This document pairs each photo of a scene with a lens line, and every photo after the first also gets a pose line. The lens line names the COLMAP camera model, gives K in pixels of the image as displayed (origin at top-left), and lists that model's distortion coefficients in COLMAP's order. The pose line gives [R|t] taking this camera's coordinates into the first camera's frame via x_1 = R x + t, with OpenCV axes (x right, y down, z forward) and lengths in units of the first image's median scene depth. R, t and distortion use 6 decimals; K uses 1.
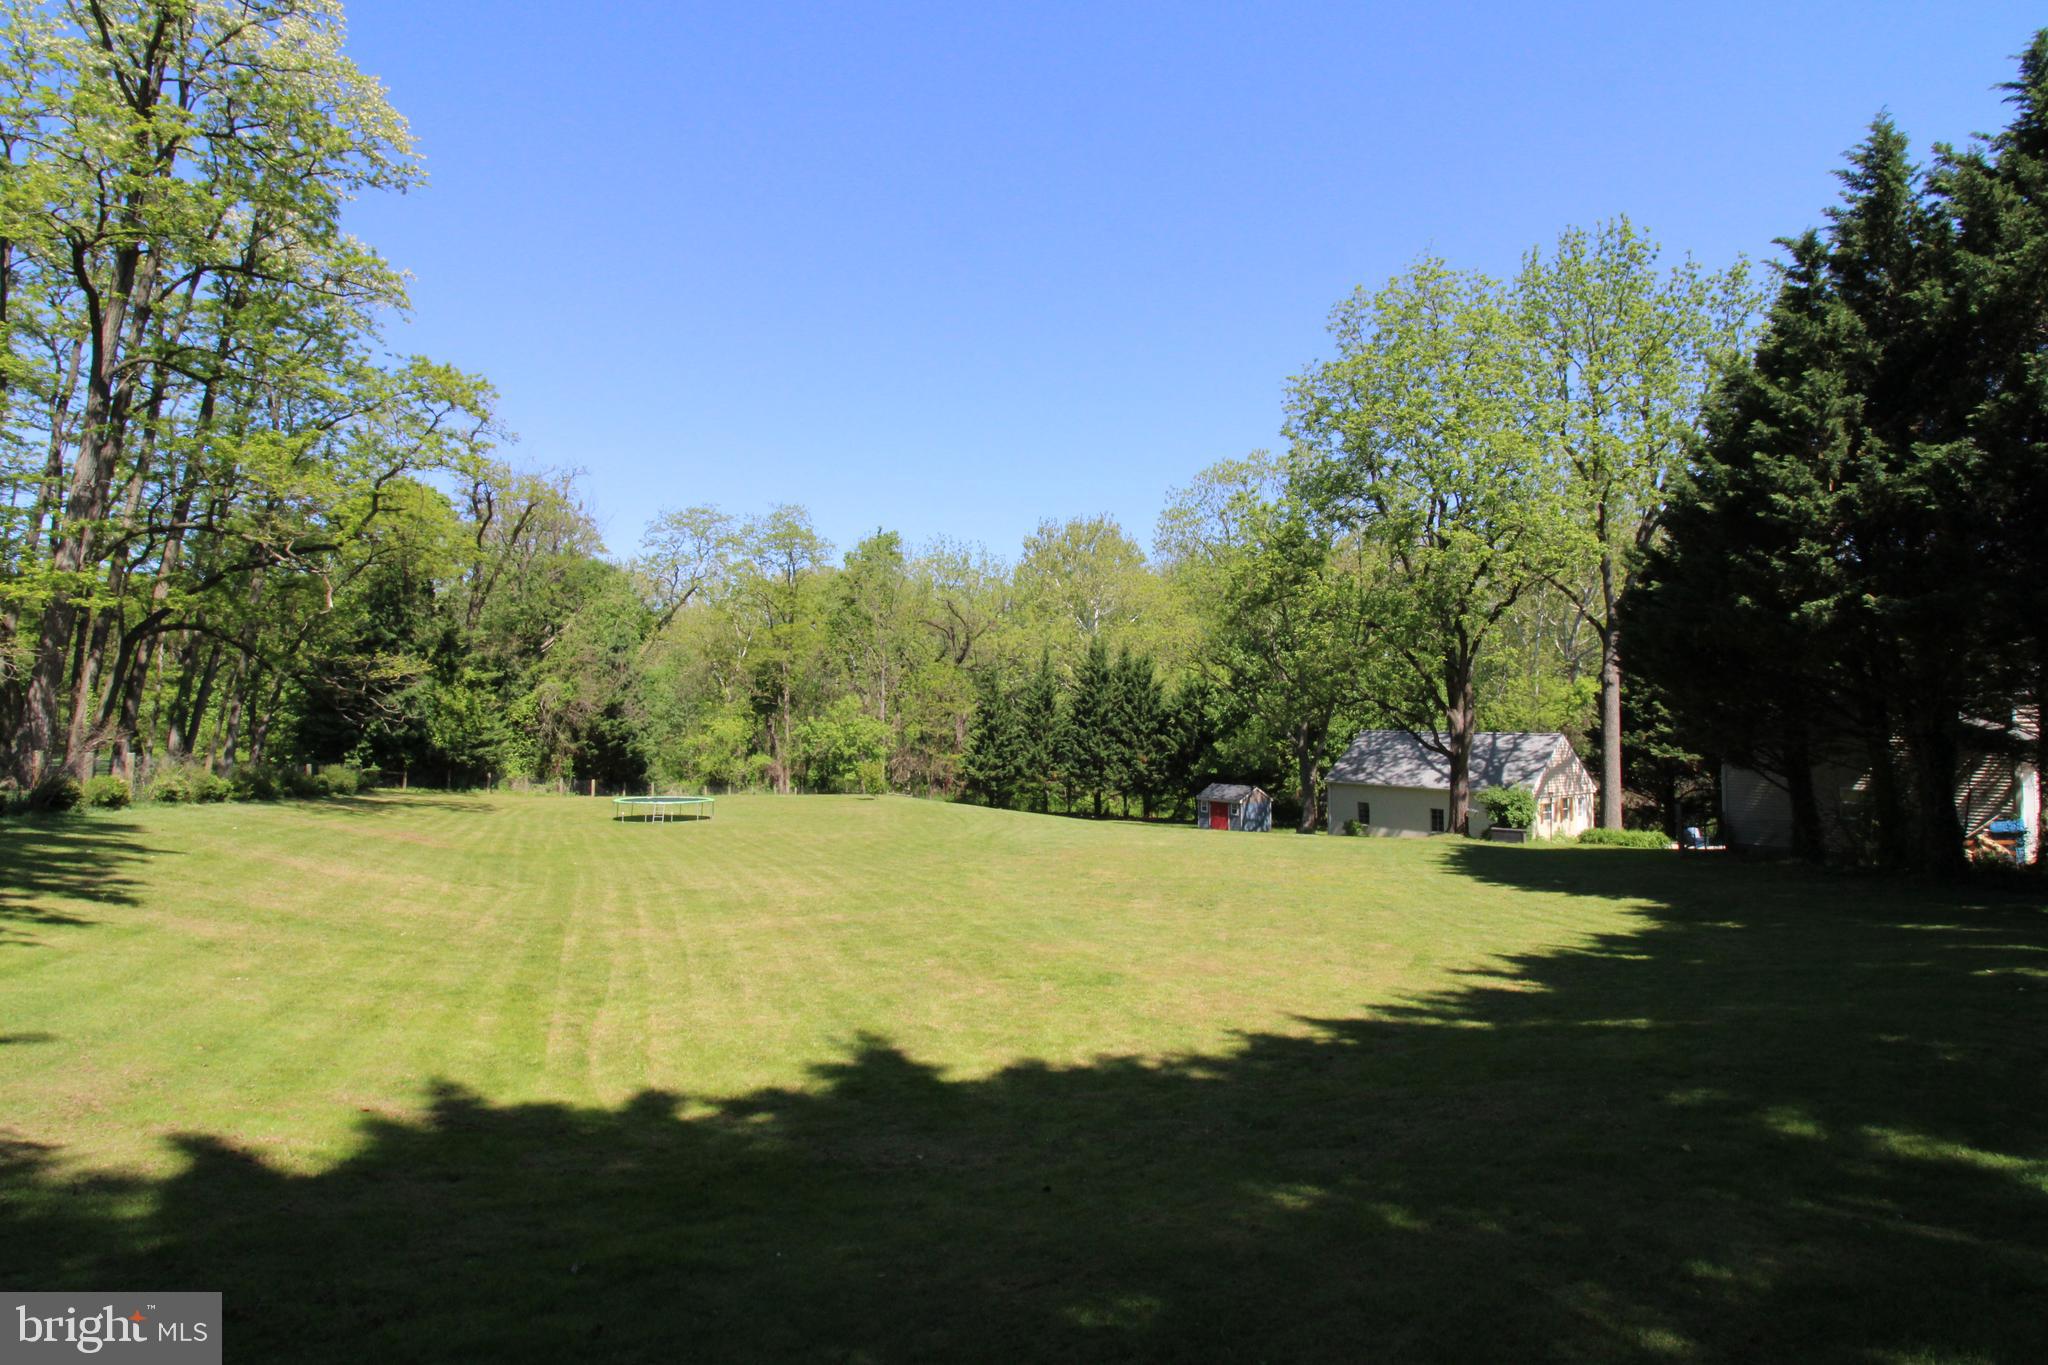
lens RADIAL K [[948.9, 0, 1028.3], [0, 948.9, 667.4], [0, 0, 1]] dist [-0.001340, -0.011607]
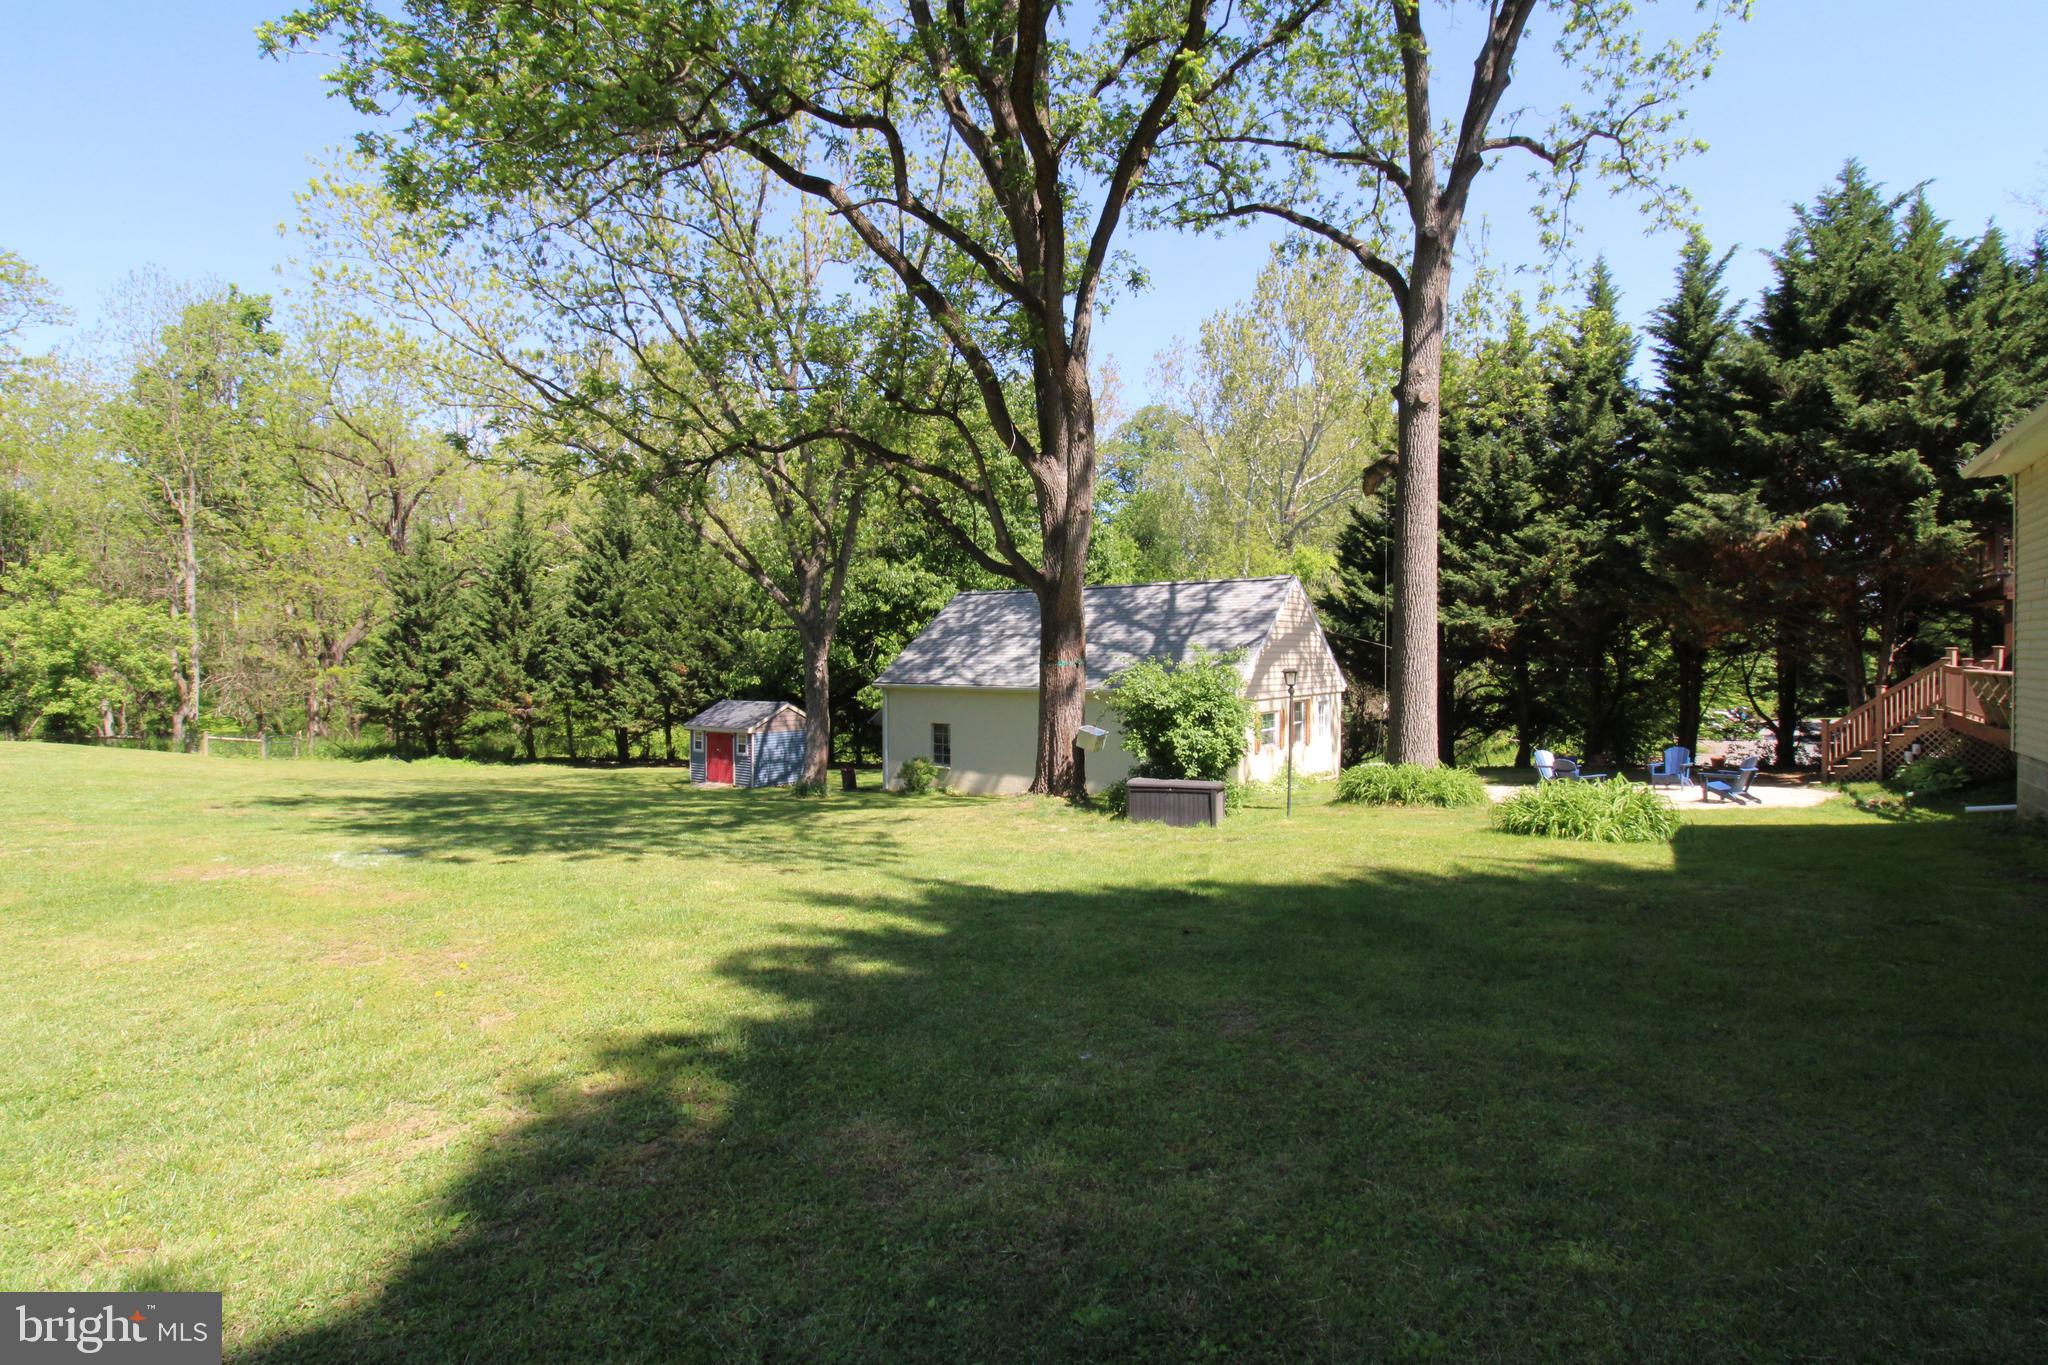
lens RADIAL K [[948.9, 0, 1036.8], [0, 948.9, 676.3], [0, 0, 1]] dist [-0.001340, -0.011607]
pose [[0.959962, -0.017801, 0.279565, 0.289188], [-0.004249, 0.996939, 0.078069, 0.084650], [-0.280099, -0.076131, 0.956948, 0.548560]]
